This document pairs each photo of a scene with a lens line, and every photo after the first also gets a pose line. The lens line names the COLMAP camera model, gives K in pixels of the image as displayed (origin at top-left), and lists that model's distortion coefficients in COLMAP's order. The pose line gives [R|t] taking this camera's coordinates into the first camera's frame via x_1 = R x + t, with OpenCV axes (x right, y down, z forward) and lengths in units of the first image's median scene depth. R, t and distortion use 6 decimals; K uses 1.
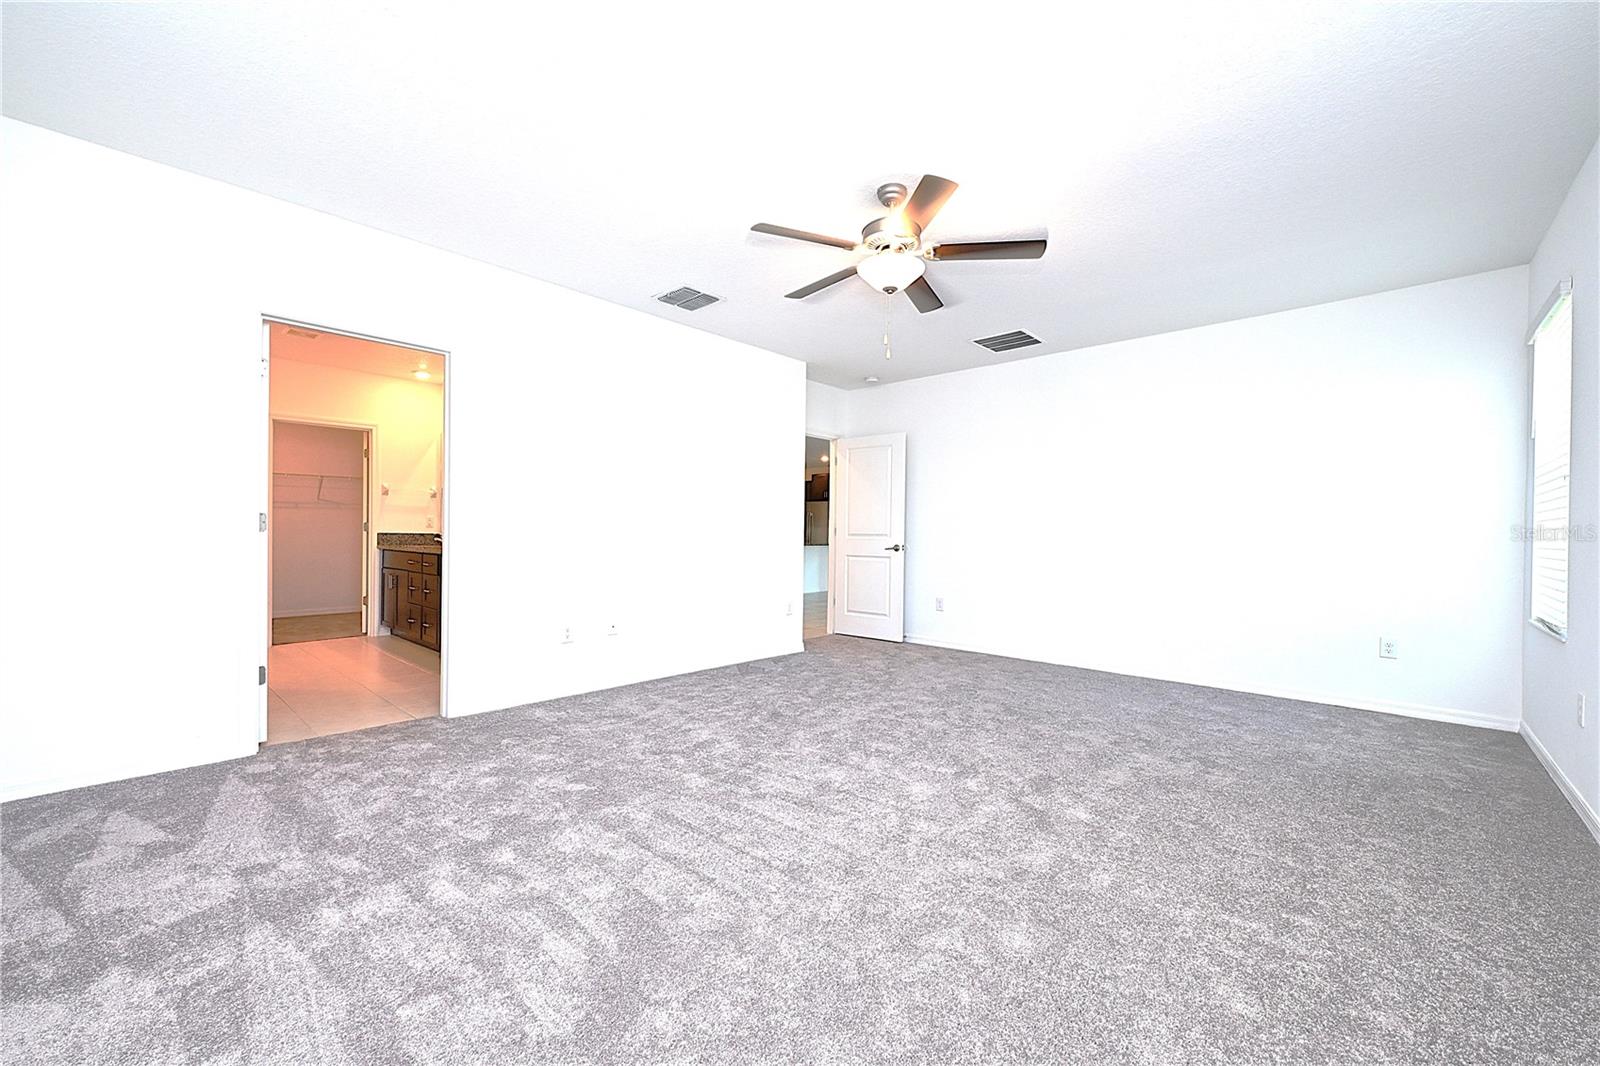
lens RADIAL K [[638.1, 0, 799.2], [0, 638.1, 542.0], [0, 0, 1]] dist [-0.002469, 0.000151]
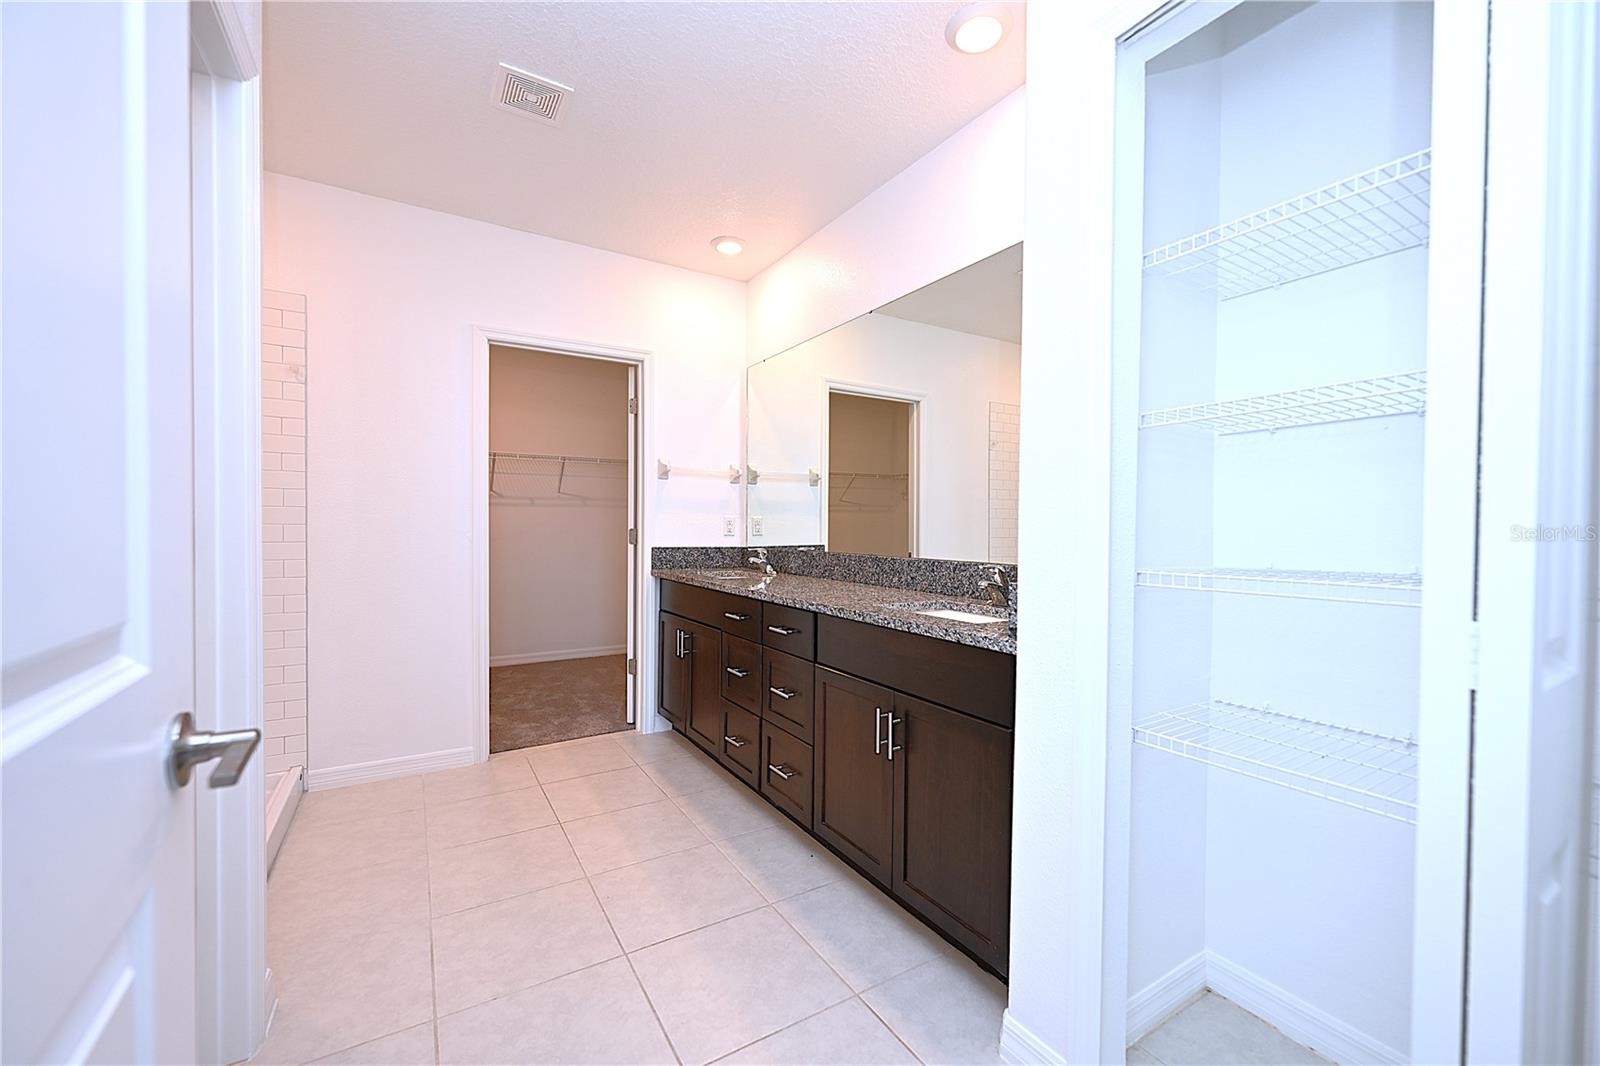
lens RADIAL K [[638.1, 0, 800.4], [0, 638.1, 537.9], [0, 0, 1]] dist [-0.002469, 0.000151]
pose [[0.969029, -0.013306, -0.246588, -0.397843], [0.010733, 0.999873, -0.011776, -0.014527], [0.246713, 0.008764, 0.969049, 0.492814]]
